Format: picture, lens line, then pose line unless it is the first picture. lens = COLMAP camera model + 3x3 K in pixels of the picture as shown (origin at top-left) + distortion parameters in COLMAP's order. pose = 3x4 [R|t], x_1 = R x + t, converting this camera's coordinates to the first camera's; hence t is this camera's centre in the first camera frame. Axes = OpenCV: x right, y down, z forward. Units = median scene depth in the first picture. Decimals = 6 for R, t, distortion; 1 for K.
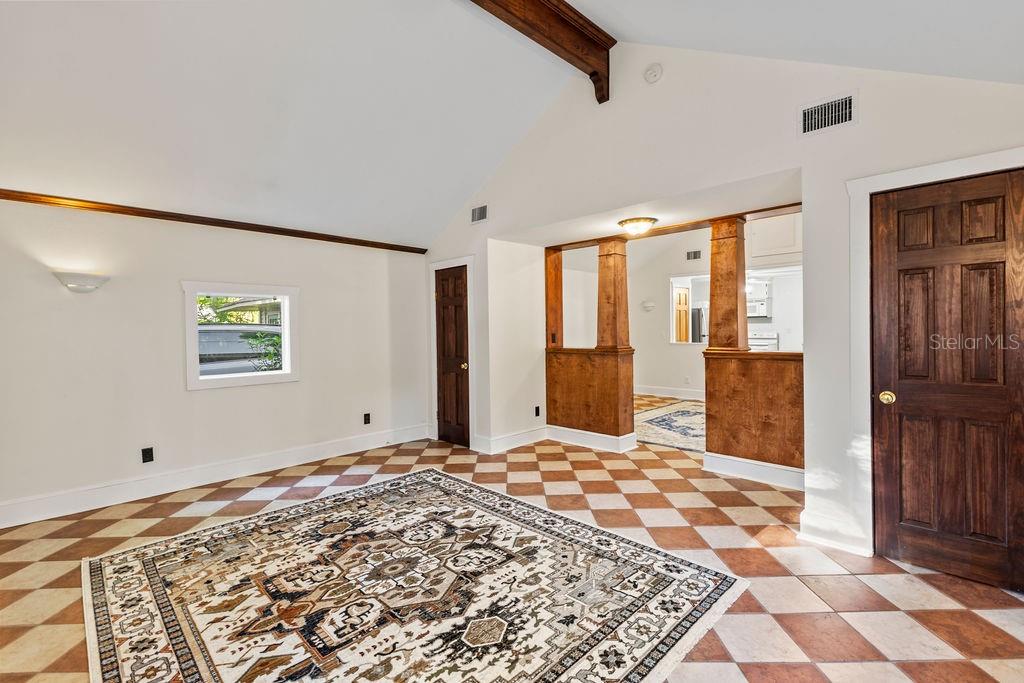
lens RADIAL K [[467.9, 0, 519.6], [0, 467.9, 339.4], [0, 0, 1]] dist [0.008245, -0.002367]
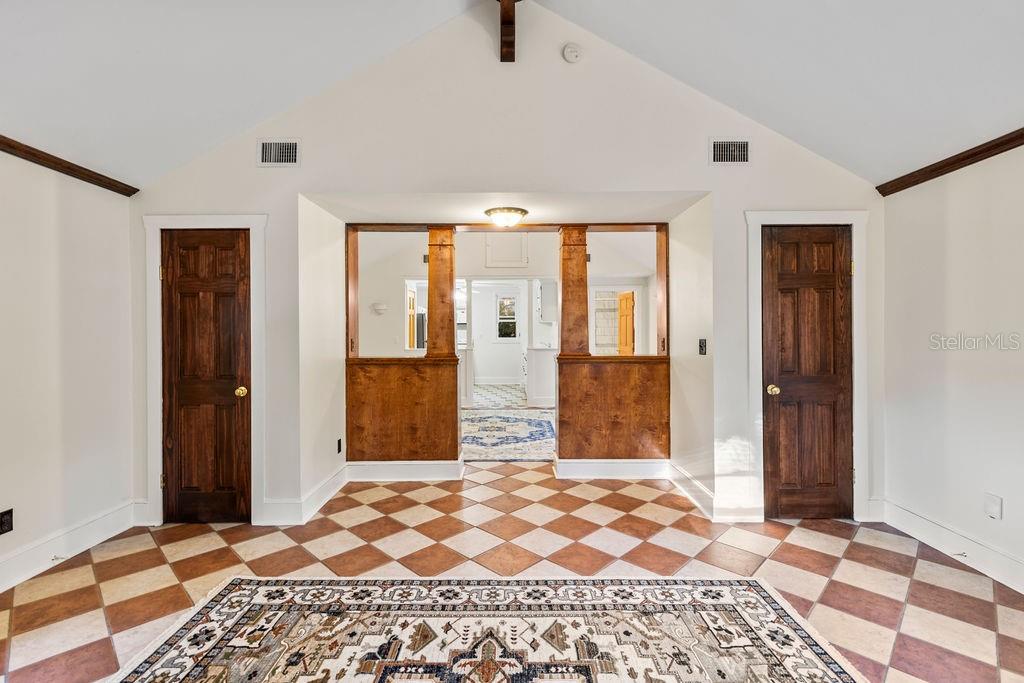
lens RADIAL K [[467.9, 0, 519.9], [0, 467.9, 332.9], [0, 0, 1]] dist [0.008245, -0.002367]
pose [[0.707117, 0.010903, 0.707012, -0.428508], [0.009269, 0.999652, -0.024686, -0.001692], [-0.707035, 0.024009, 0.706770, 0.438417]]
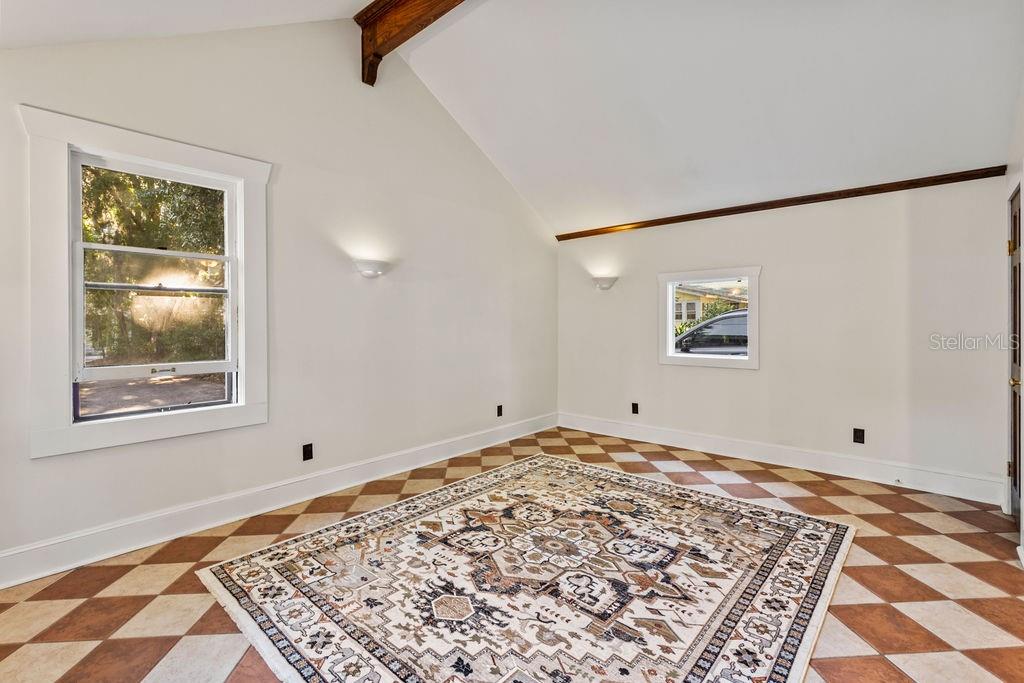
lens RADIAL K [[467.9, 0, 507.8], [0, 467.9, 340.0], [0, 0, 1]] dist [0.008245, -0.002367]
pose [[0.032467, 0.053227, -0.998054, 0.533040], [-0.015533, 0.998487, 0.052745, -0.012251], [0.999352, 0.013790, 0.033245, 0.619214]]
